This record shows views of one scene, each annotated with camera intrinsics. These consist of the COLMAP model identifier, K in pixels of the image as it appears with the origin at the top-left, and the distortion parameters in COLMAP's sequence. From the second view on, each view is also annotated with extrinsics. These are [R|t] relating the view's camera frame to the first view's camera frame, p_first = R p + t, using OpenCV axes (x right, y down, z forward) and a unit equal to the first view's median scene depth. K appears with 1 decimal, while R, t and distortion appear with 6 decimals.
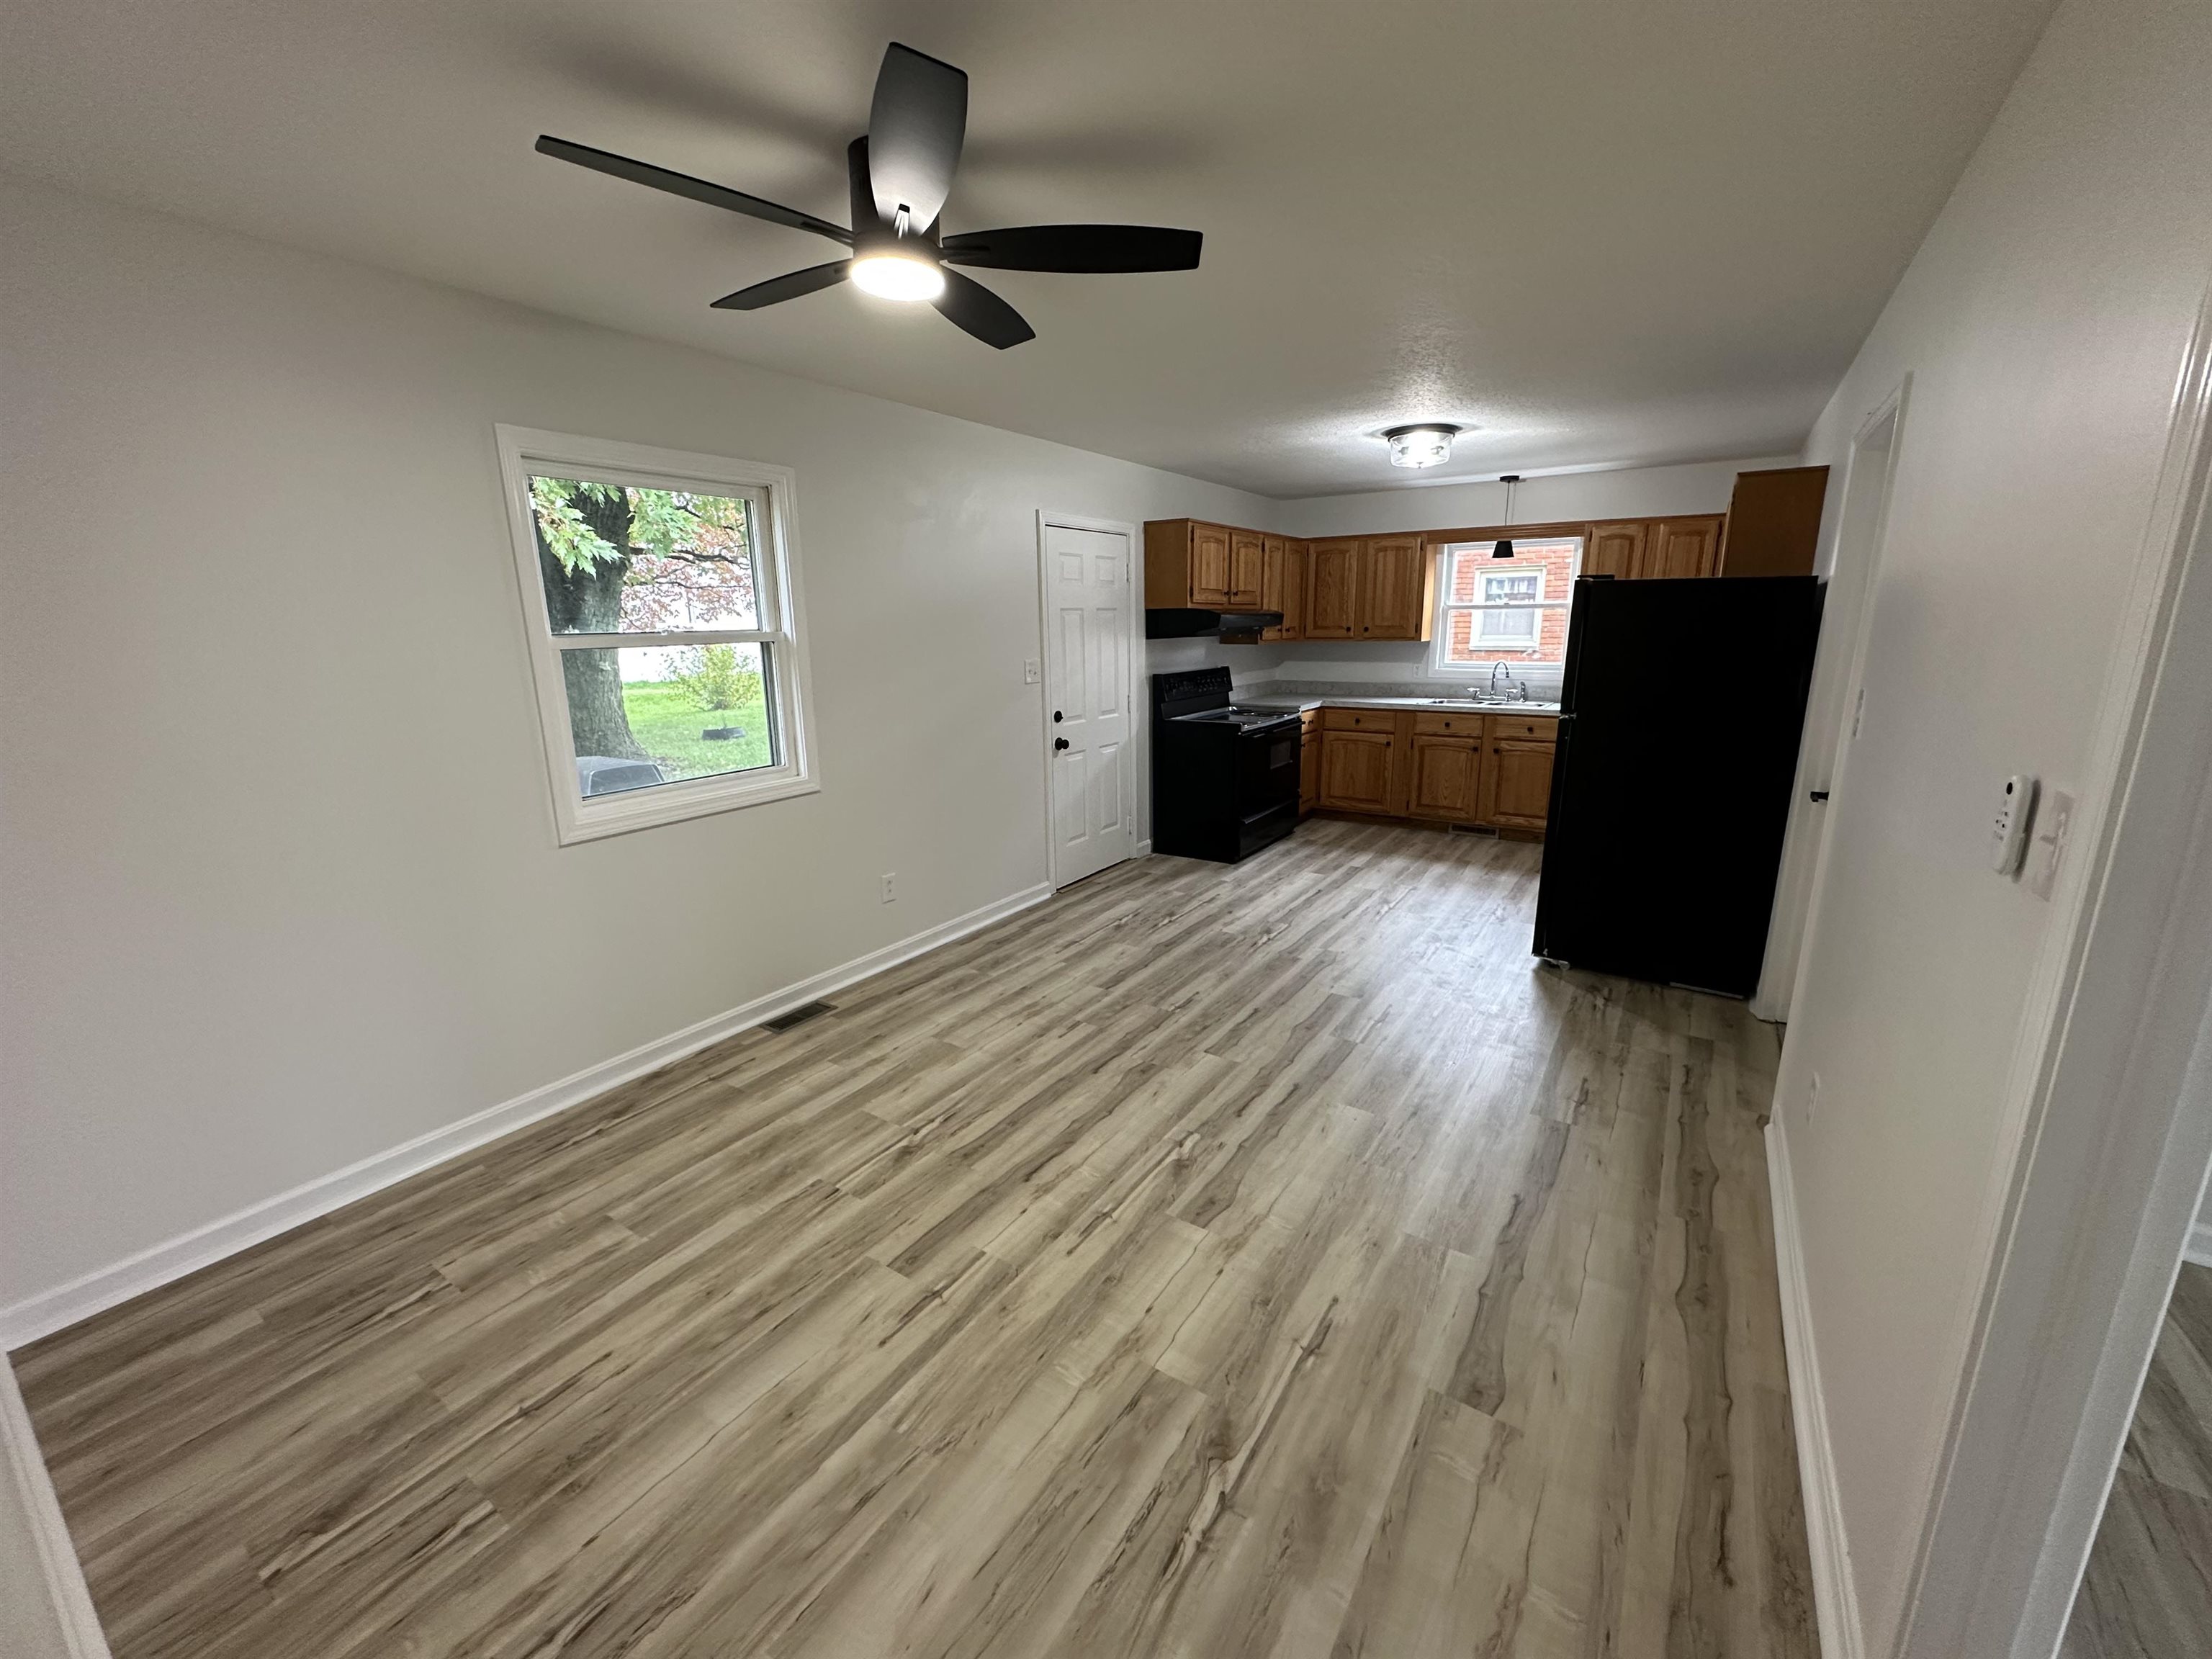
lens RADIAL K [[881.4, 0, 1106.0], [0, 881.4, 829.5], [0, 0, 1]] dist [-0.001625, 0.000417]
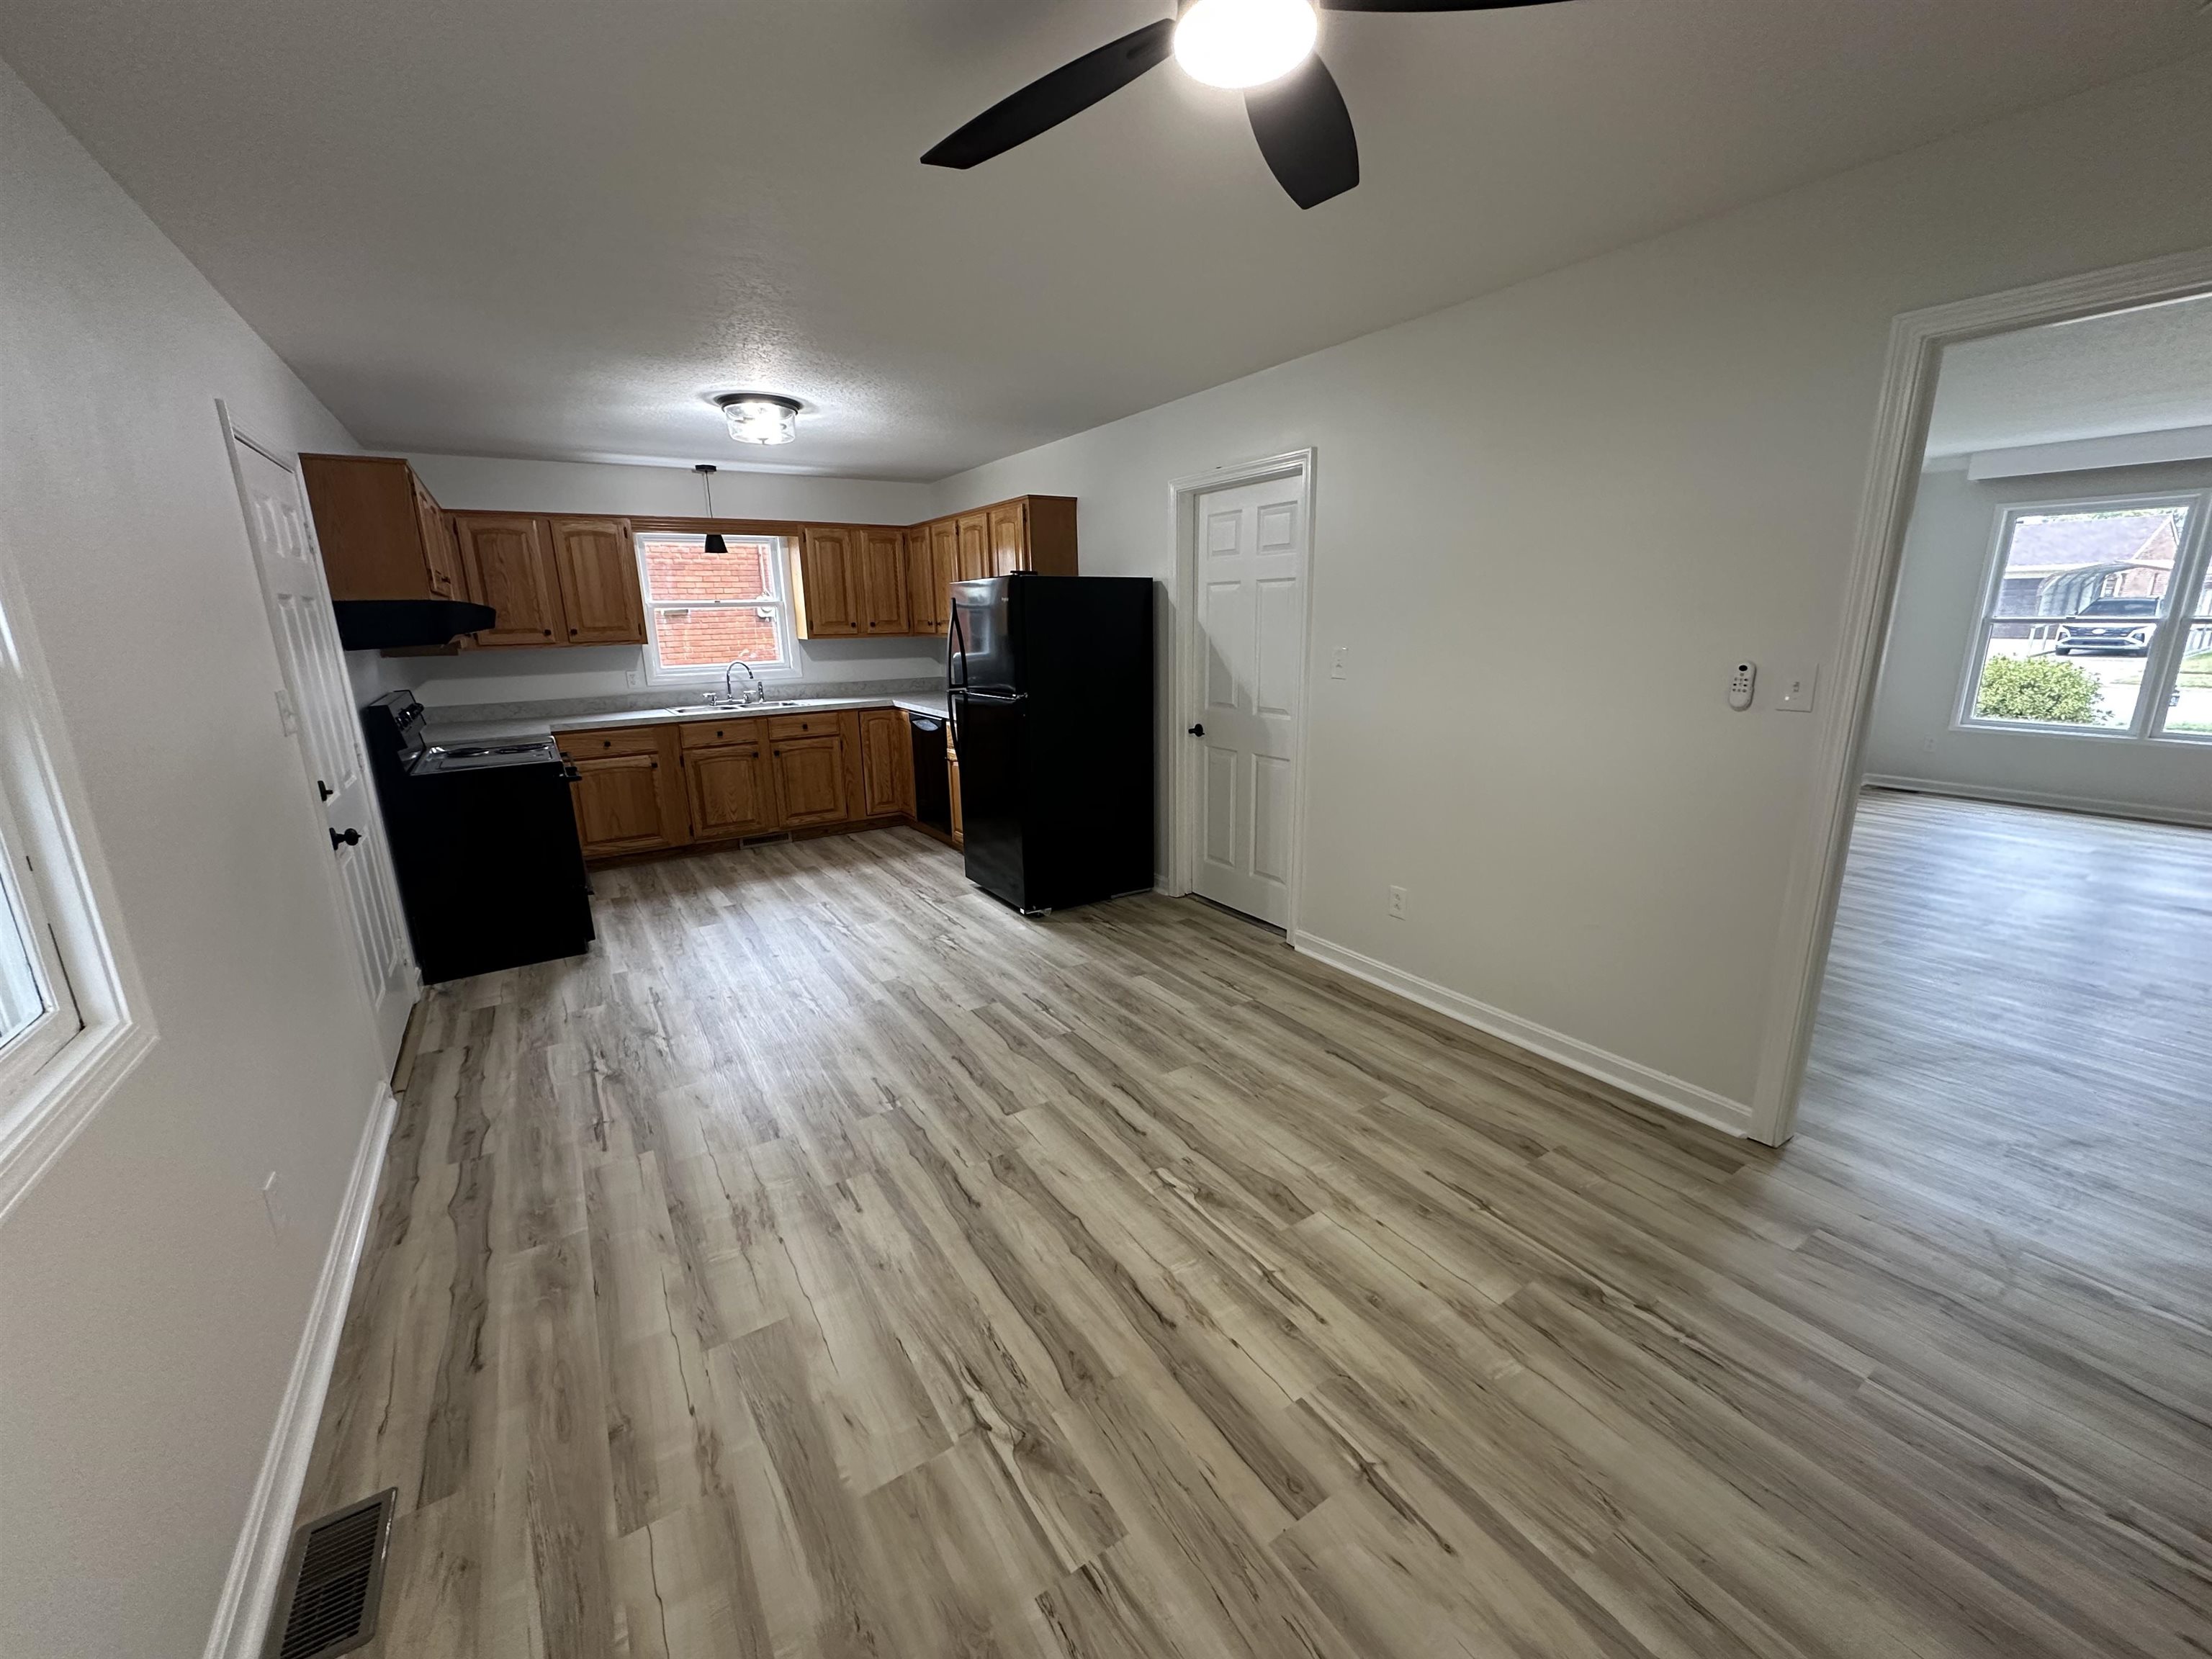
lens RADIAL K [[881.4, 0, 1106.0], [0, 881.4, 829.5], [0, 0, 1]] dist [-0.001625, 0.000417]
pose [[0.399735, -0.216923, 0.890593, -0.402666], [0.227608, 0.964654, 0.132802, -0.075710], [-0.887923, 0.149621, 0.434979, 0.375913]]
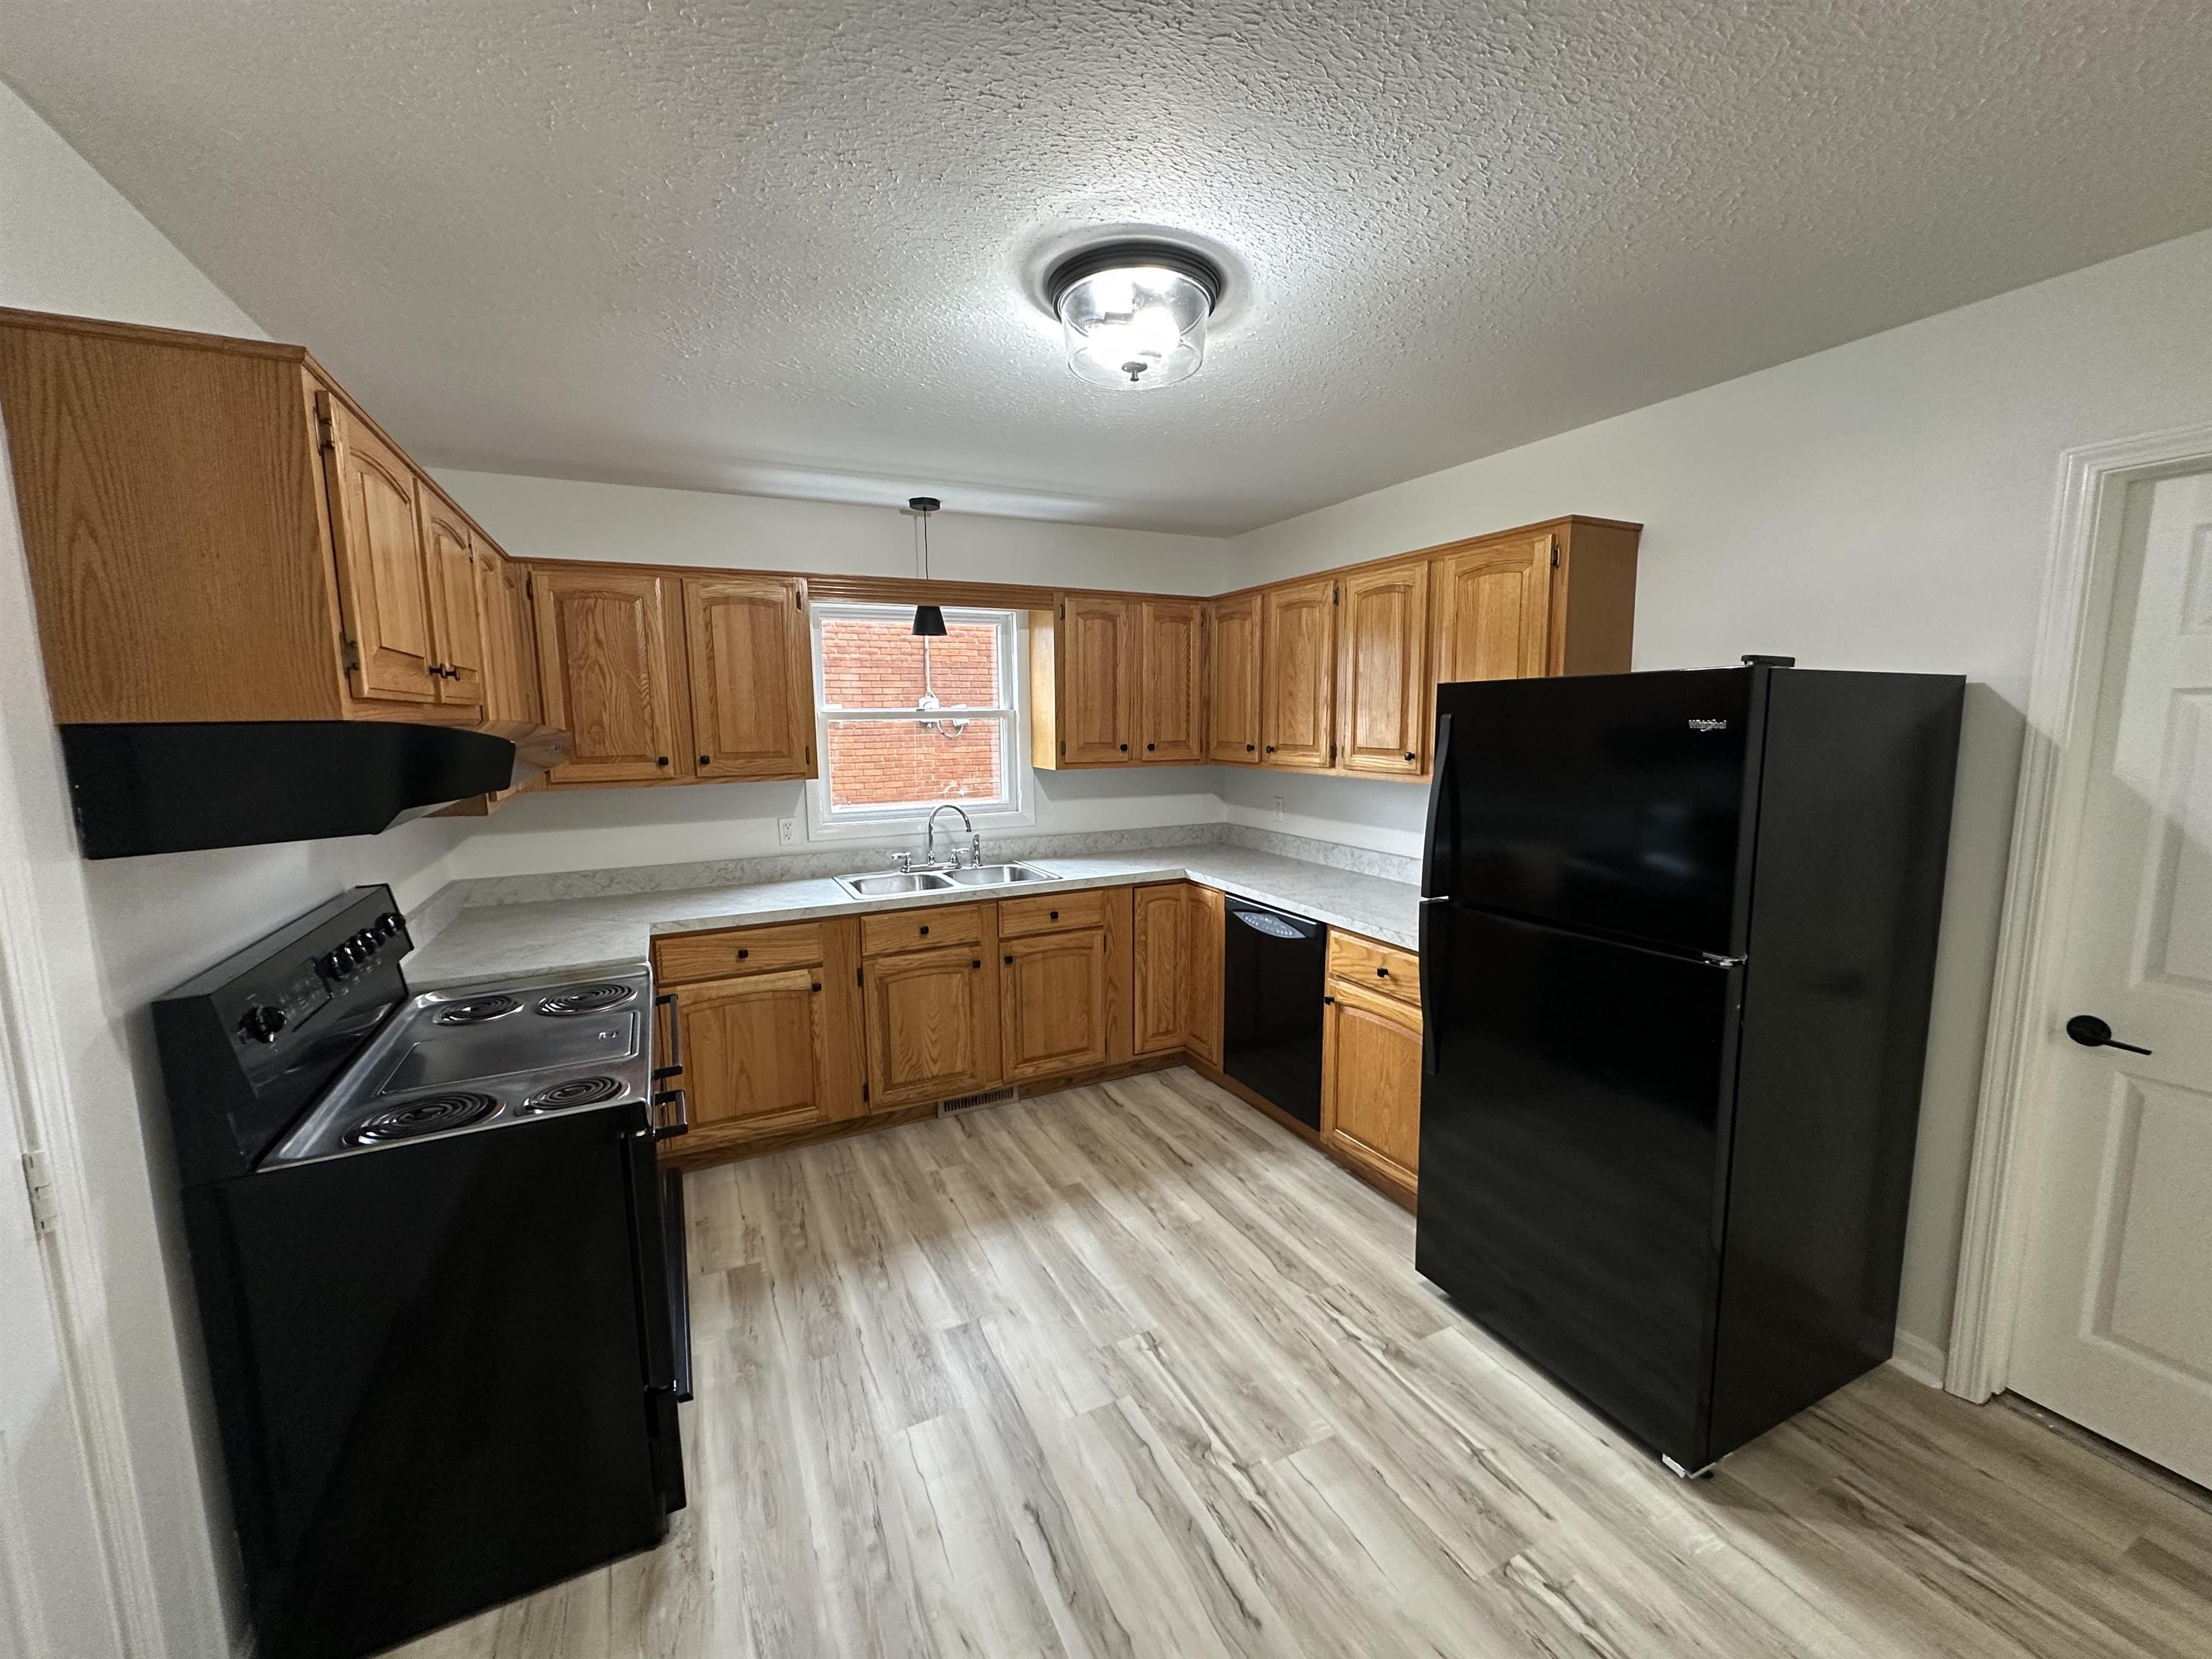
lens RADIAL K [[881.4, 0, 1106.0], [0, 881.4, 829.5], [0, 0, 1]] dist [-0.001625, 0.000417]
pose [[0.500928, -0.107787, 0.858751, -0.016880], [0.205315, 0.978691, 0.003077, -0.223652], [-0.840784, 0.174773, 0.512384, 0.877907]]
